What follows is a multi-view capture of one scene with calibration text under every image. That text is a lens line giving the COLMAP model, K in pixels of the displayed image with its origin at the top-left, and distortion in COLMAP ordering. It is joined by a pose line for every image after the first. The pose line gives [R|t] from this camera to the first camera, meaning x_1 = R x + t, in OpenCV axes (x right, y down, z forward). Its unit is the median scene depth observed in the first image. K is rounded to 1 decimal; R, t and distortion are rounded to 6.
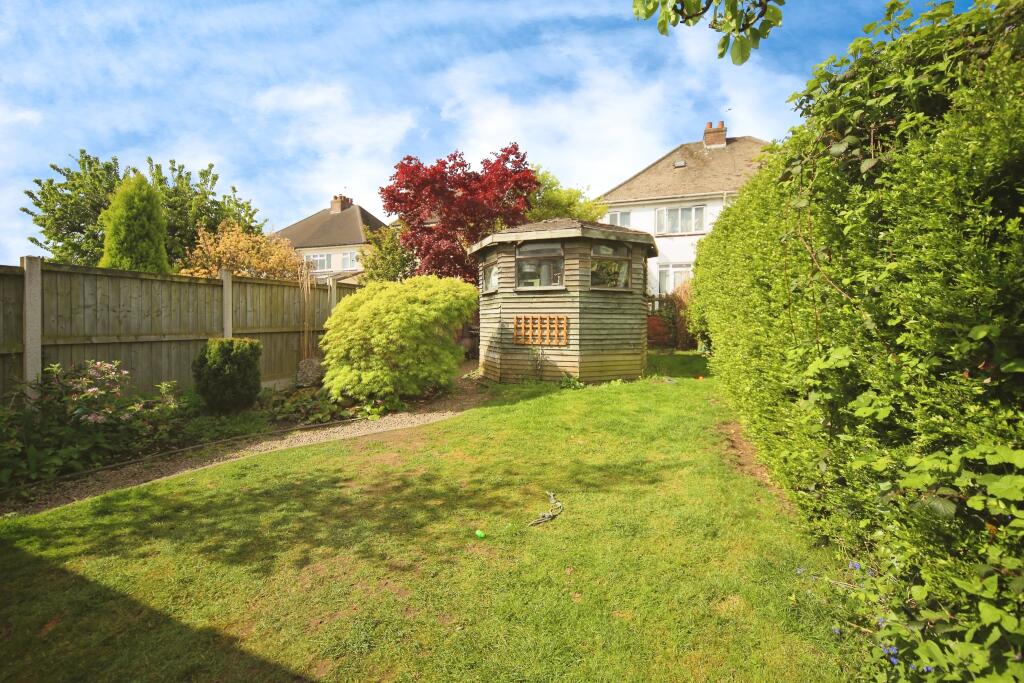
lens RADIAL K [[434.0, 0, 514.8], [0, 434.0, 327.5], [0, 0, 1]] dist [-0.017231, 0.000339]
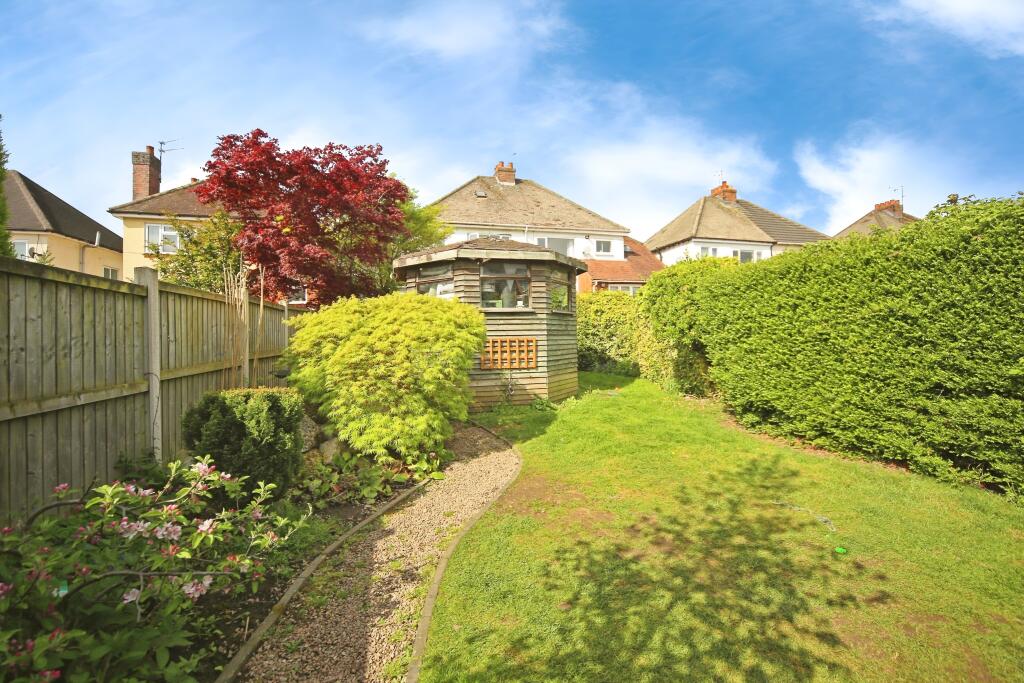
lens RADIAL K [[434.0, 0, 514.8], [0, 434.0, 327.5], [0, 0, 1]] dist [-0.017231, 0.000339]
pose [[0.814366, -0.005226, 0.580328, -0.496312], [0.027994, 0.999149, -0.030287, -0.021771], [-0.579676, 0.040910, 0.813819, 0.213759]]
